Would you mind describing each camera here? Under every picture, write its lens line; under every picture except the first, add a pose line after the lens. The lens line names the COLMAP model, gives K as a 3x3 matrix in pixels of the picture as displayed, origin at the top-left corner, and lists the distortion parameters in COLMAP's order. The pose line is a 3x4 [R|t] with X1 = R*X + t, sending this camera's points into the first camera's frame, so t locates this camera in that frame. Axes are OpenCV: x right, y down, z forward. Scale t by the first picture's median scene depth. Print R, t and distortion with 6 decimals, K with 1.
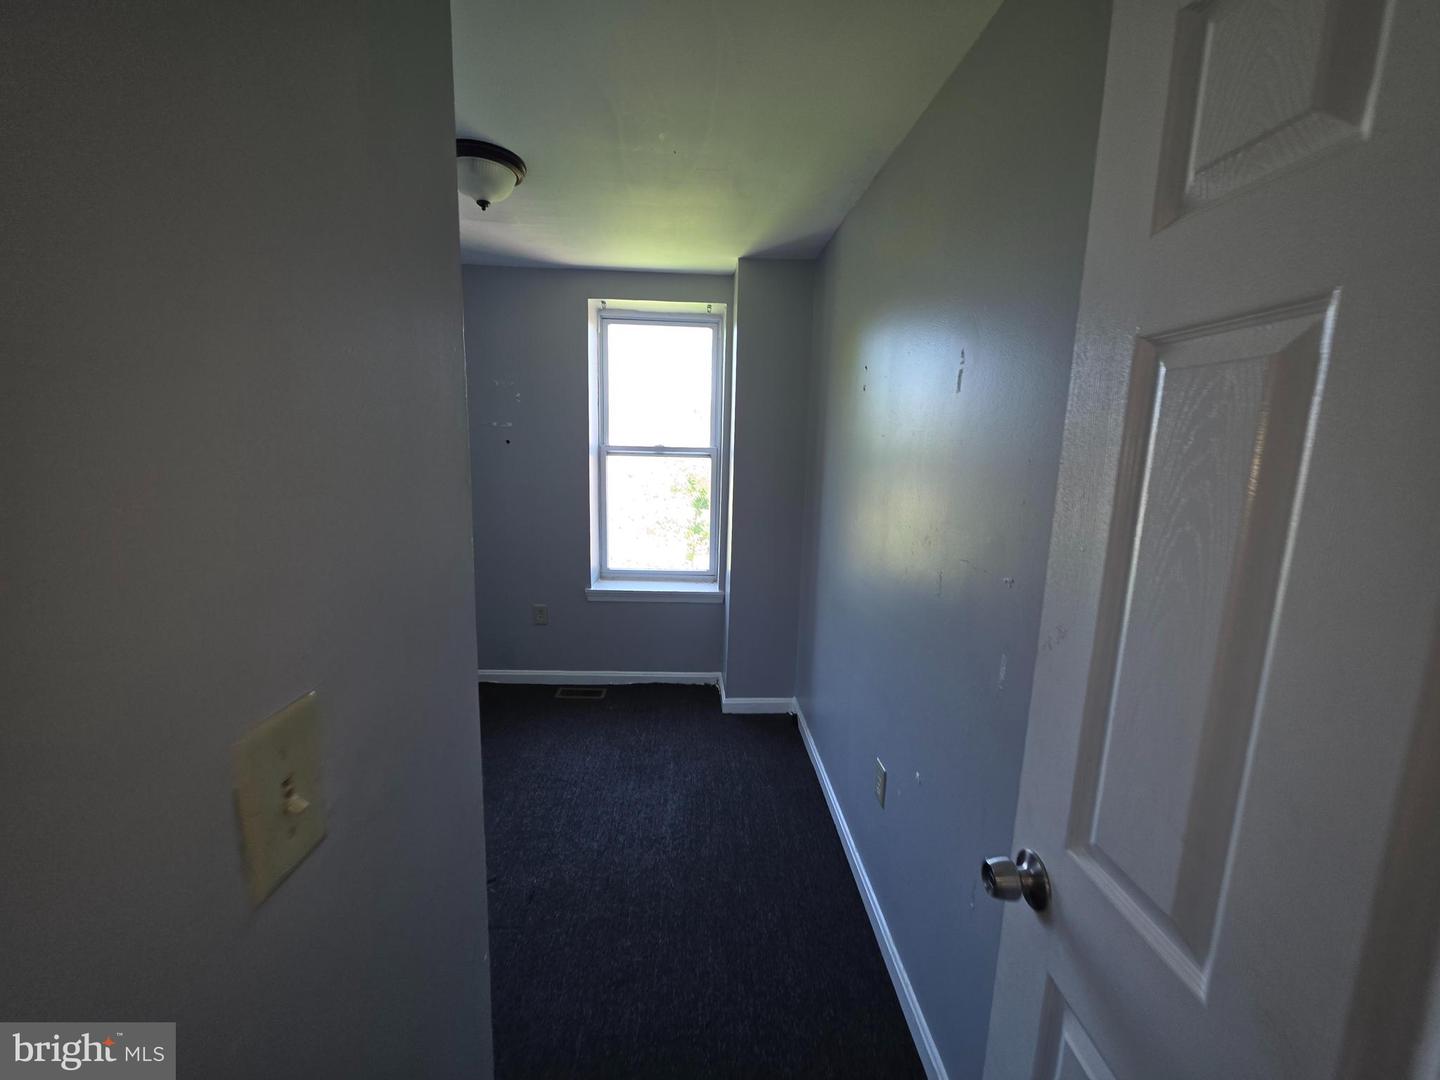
lens RADIAL K [[586.5, 0, 715.4], [0, 586.5, 542.3], [0, 0, 1]] dist [-0.008030, 0.003351]
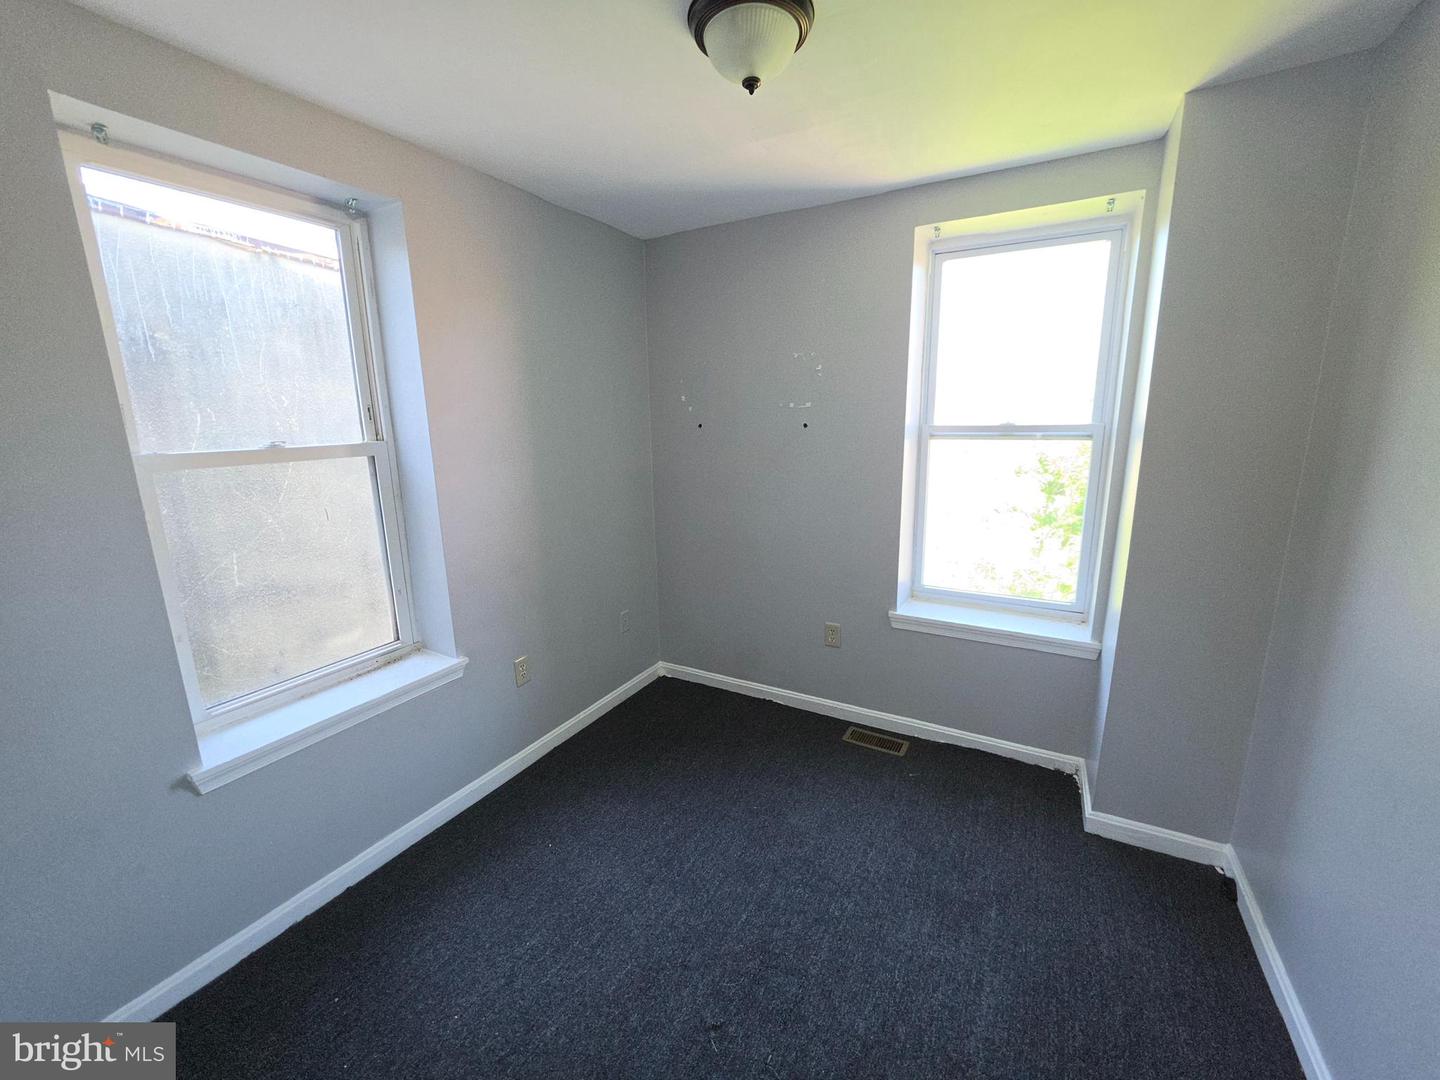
lens RADIAL K [[586.5, 0, 715.3], [0, 586.5, 540.2], [0, 0, 1]] dist [-0.008030, 0.003351]
pose [[0.855076, 0.067141, -0.514138, -0.025934], [-0.049566, 0.997624, 0.047844, -0.043347], [0.516129, -0.015427, 0.856372, 0.221028]]
